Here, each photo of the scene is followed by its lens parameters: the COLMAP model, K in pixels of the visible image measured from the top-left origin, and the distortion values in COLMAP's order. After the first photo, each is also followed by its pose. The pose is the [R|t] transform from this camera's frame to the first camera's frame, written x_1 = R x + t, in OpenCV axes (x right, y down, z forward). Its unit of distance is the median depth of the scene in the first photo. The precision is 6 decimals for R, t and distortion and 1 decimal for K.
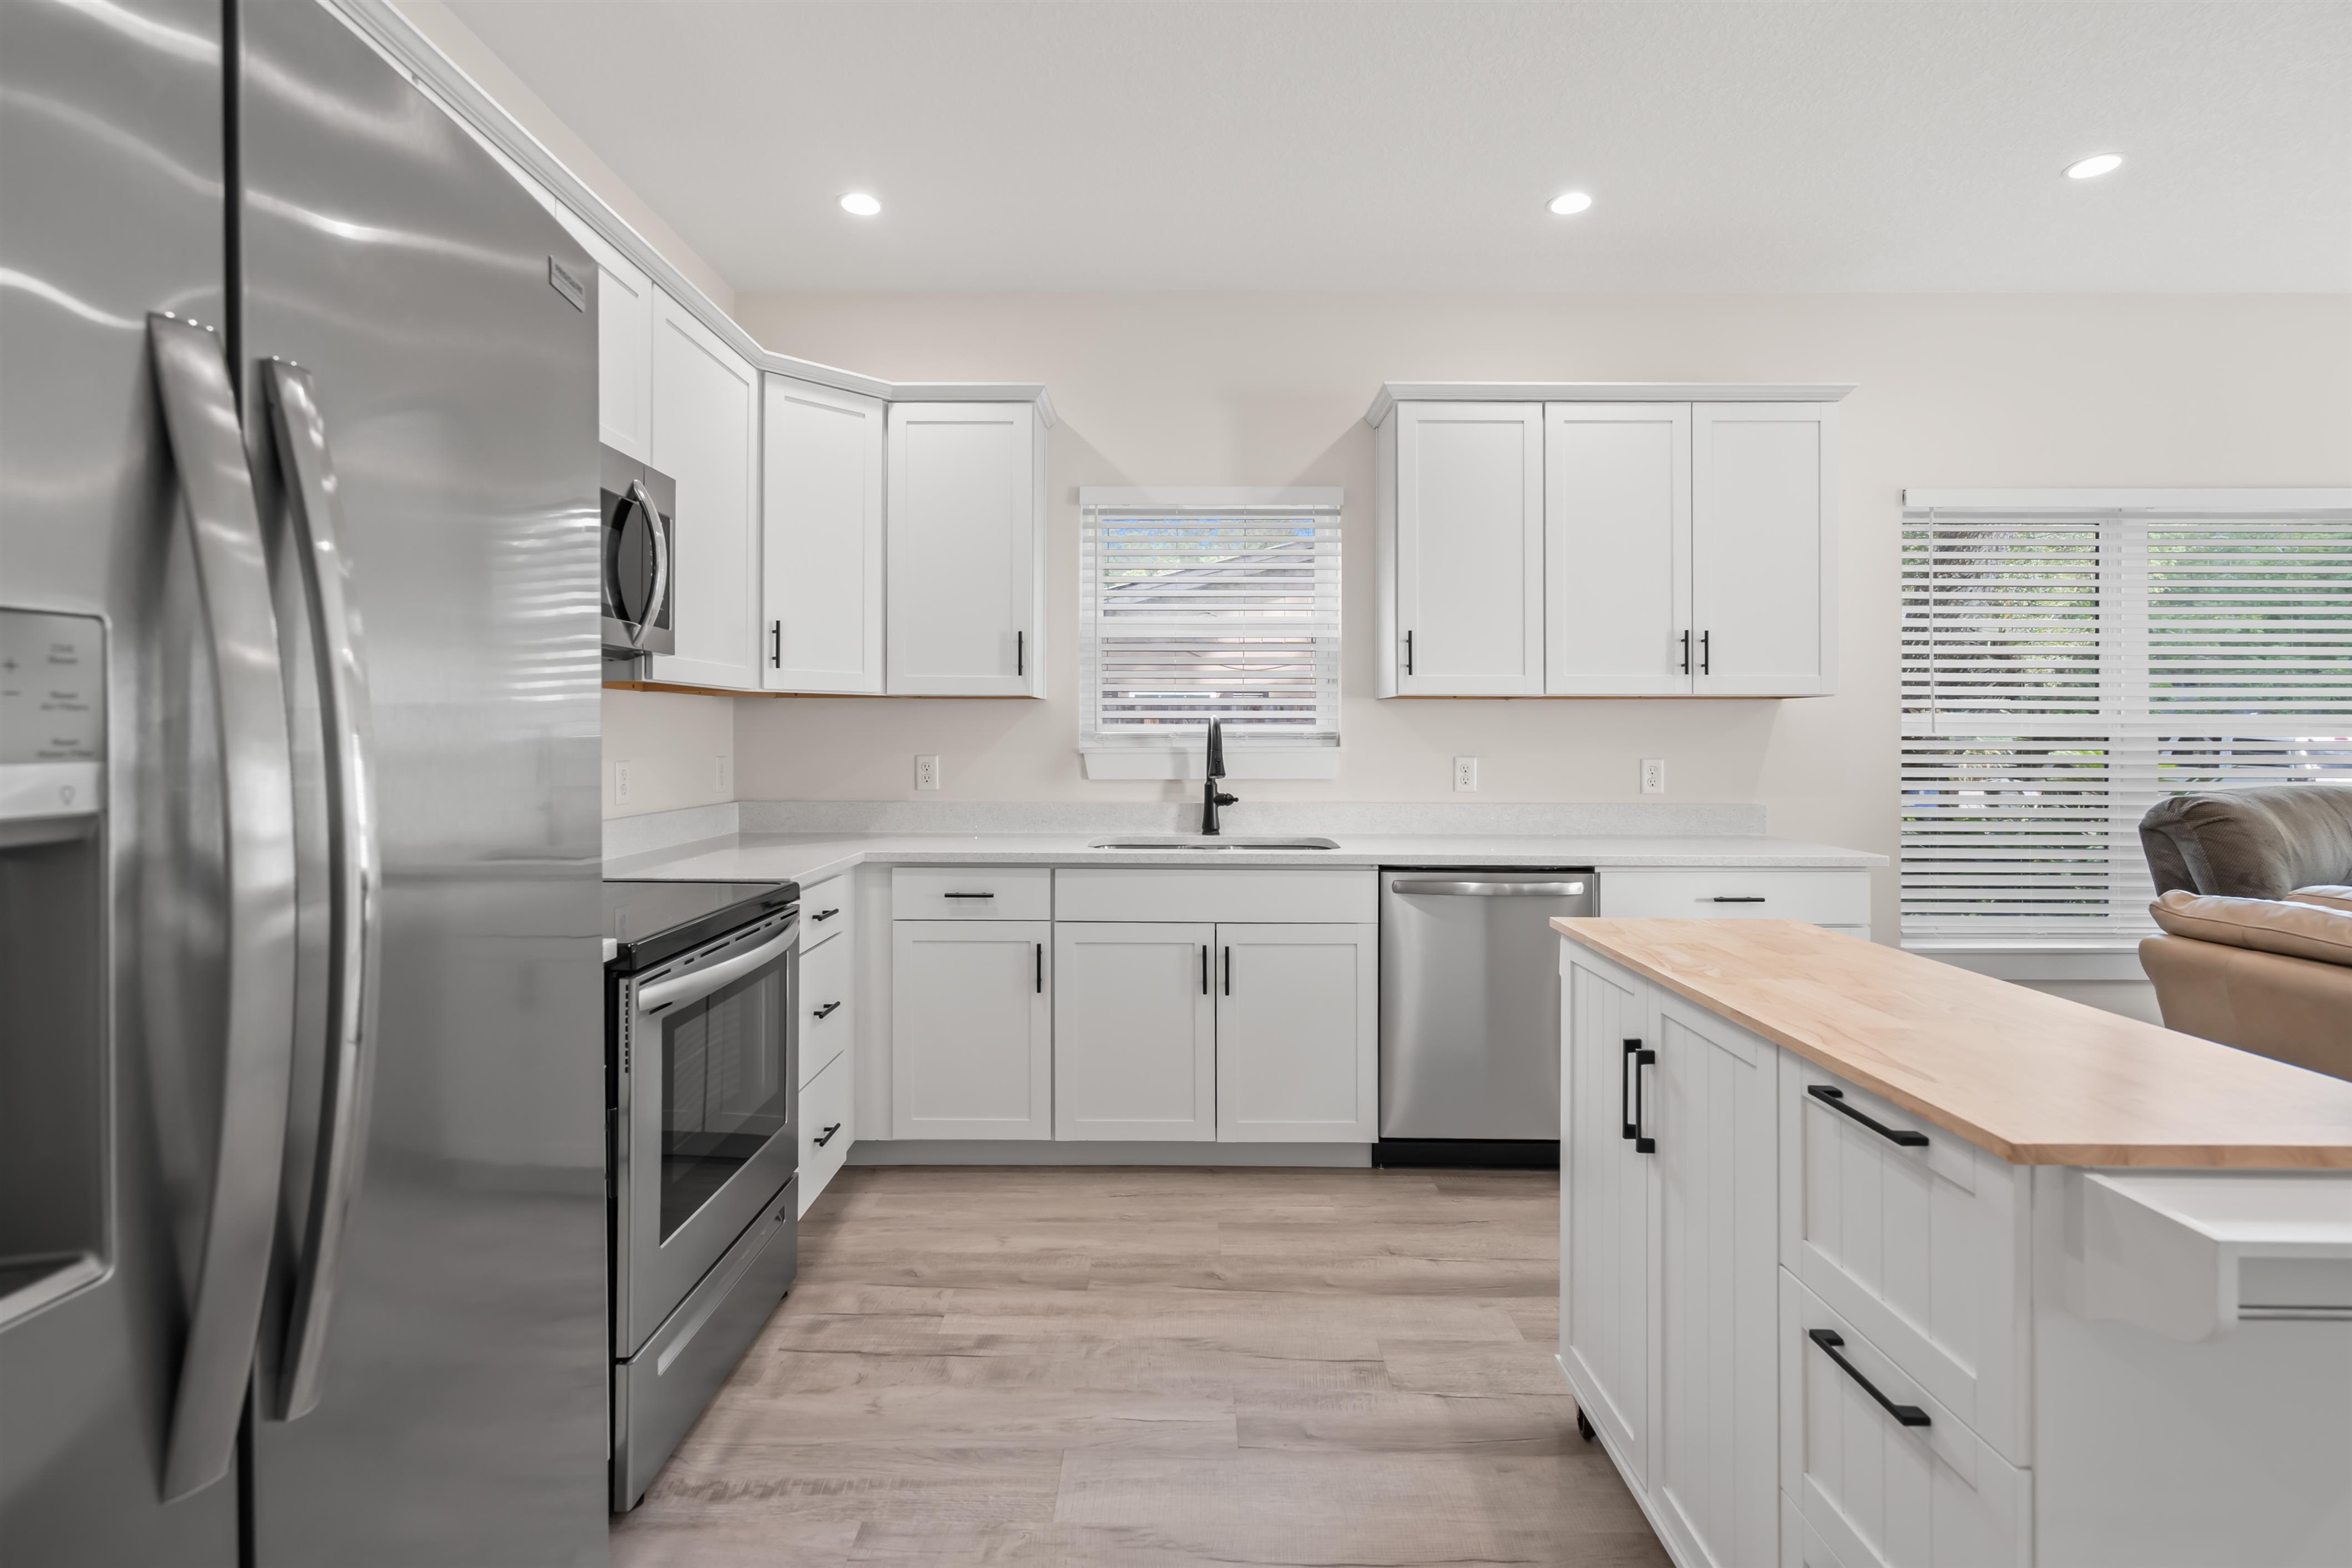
lens RADIAL K [[1085.5, 0, 1185.5], [0, 1085.5, 730.4], [0, 0, 1]] dist [-0.013683, 0.000040]
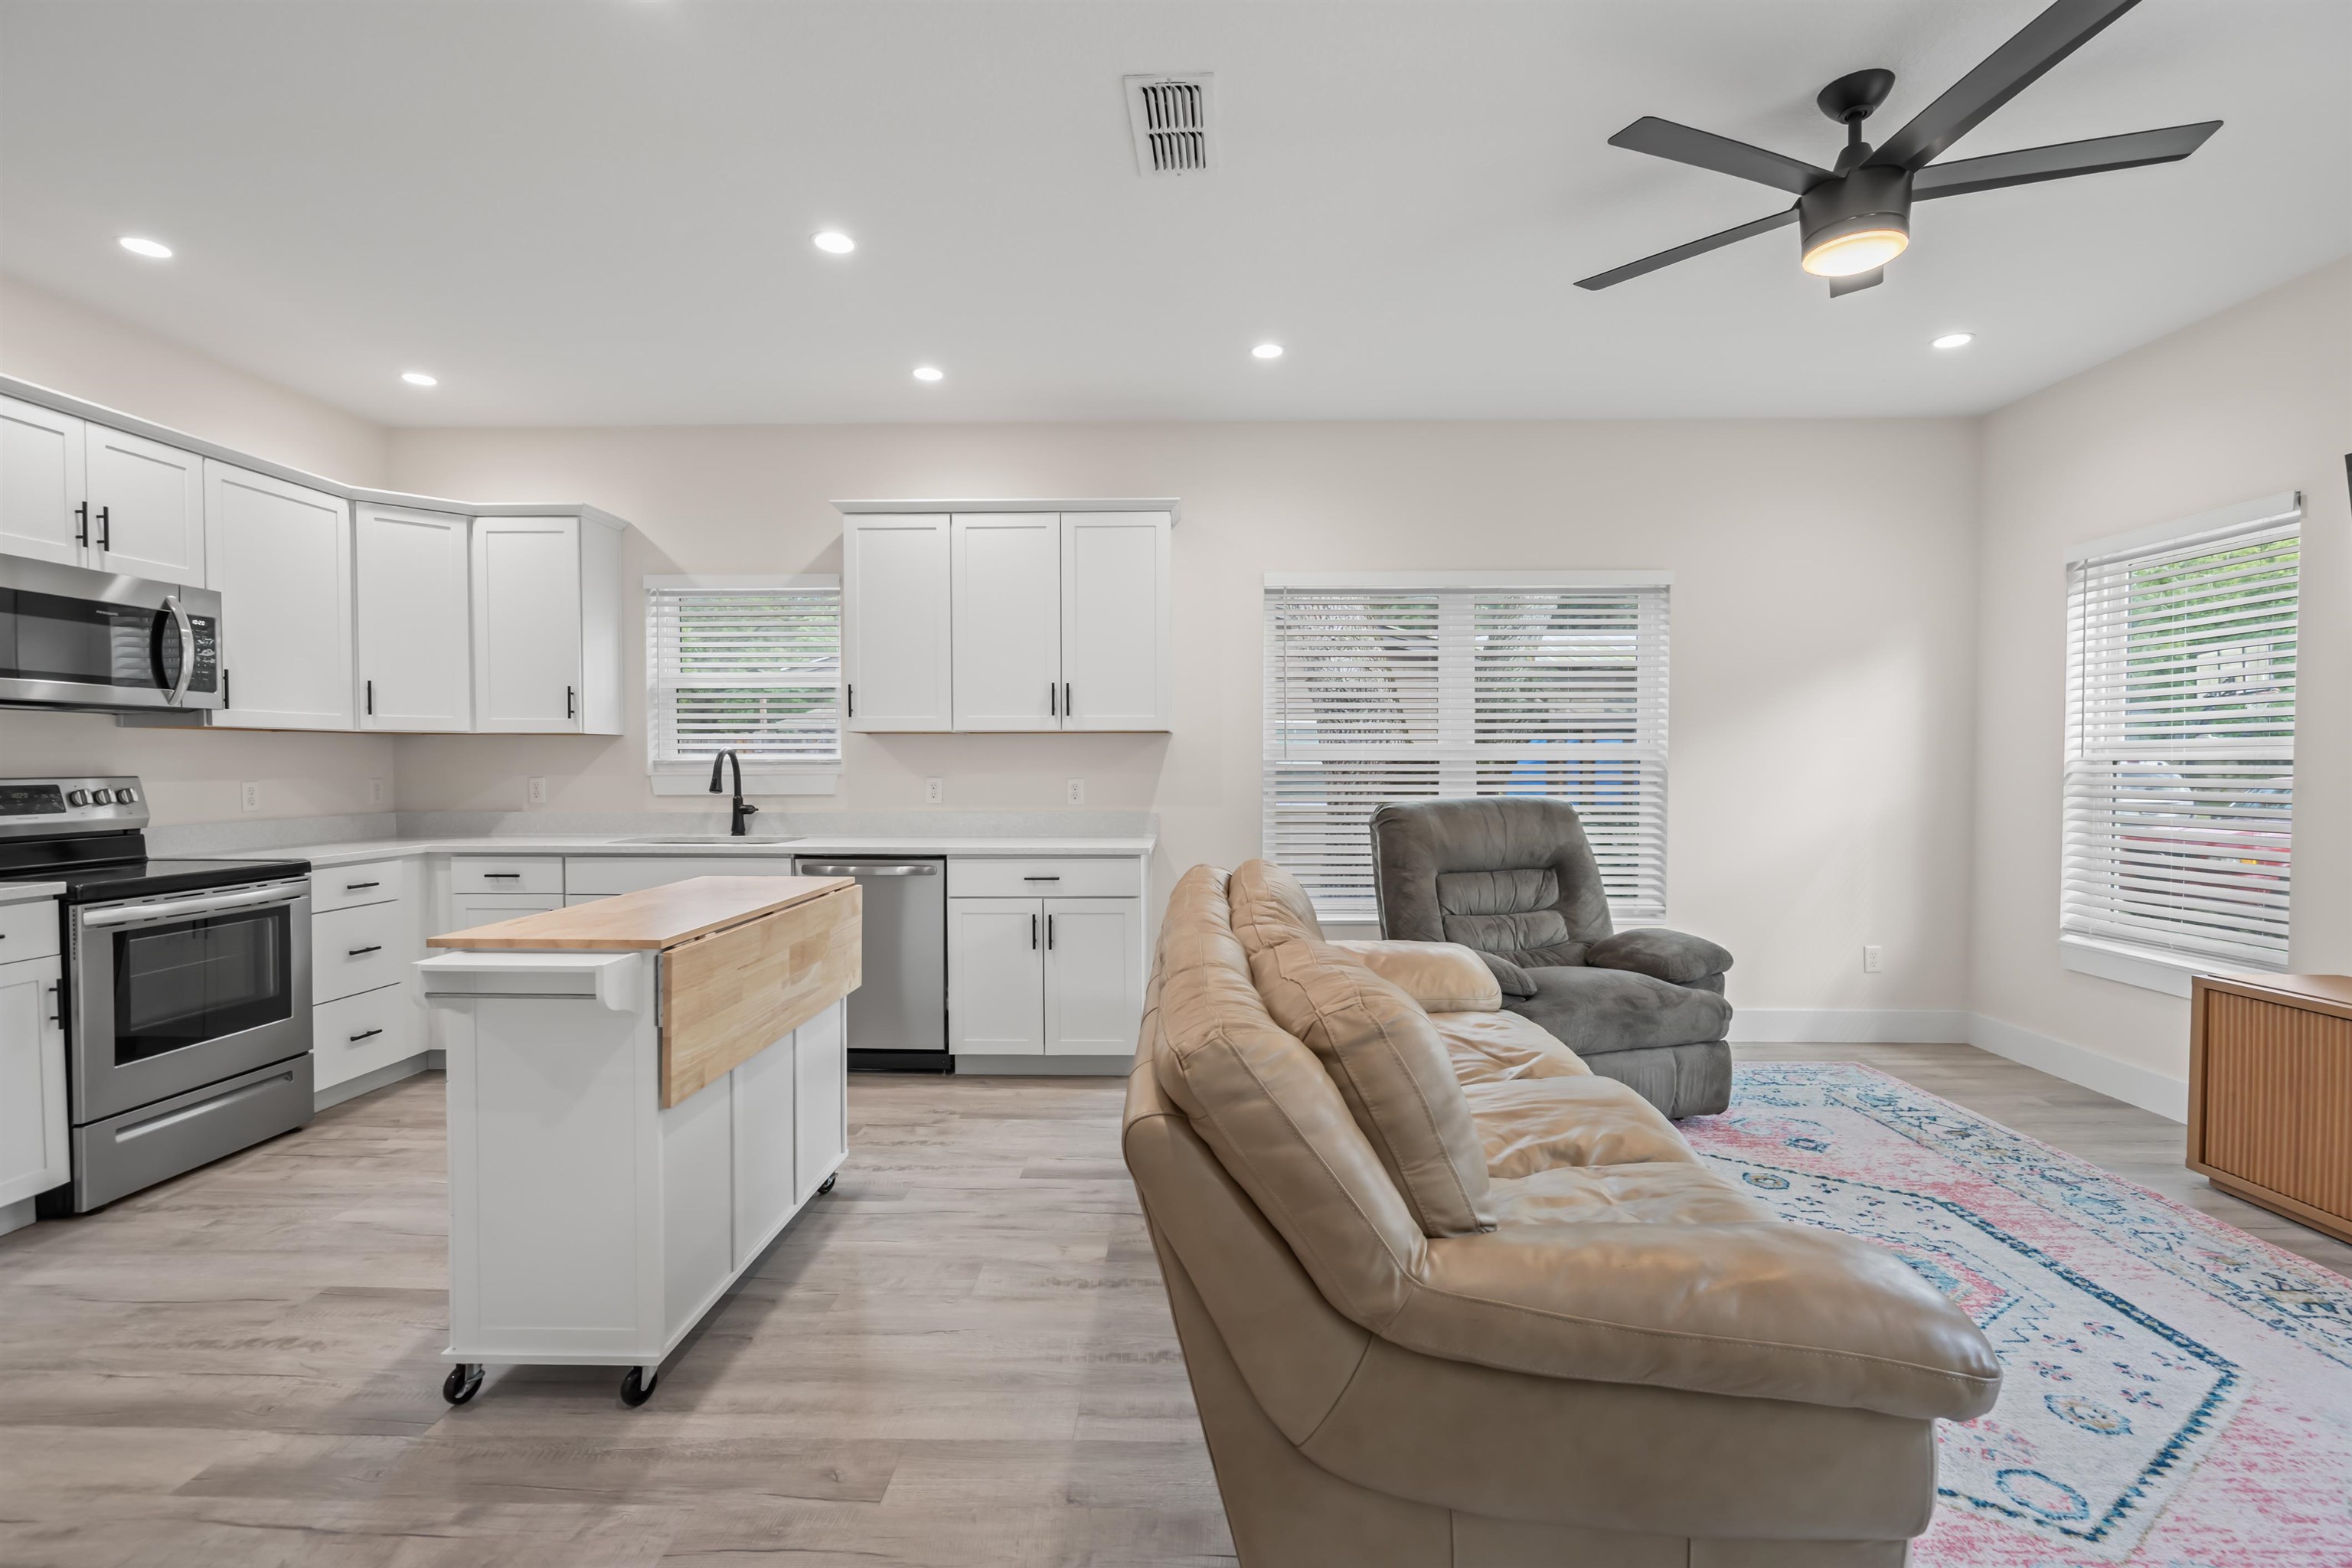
lens RADIAL K [[1069.3, 0, 1176.0], [0, 1069.3, 784.0], [0, 0, 1]] dist [0.000816, 0.000490]
pose [[0.999792, -0.003206, -0.020150, 0.641008], [0.003761, 0.999613, 0.027573, -0.002429], [0.020053, -0.027643, 0.999417, -0.336029]]
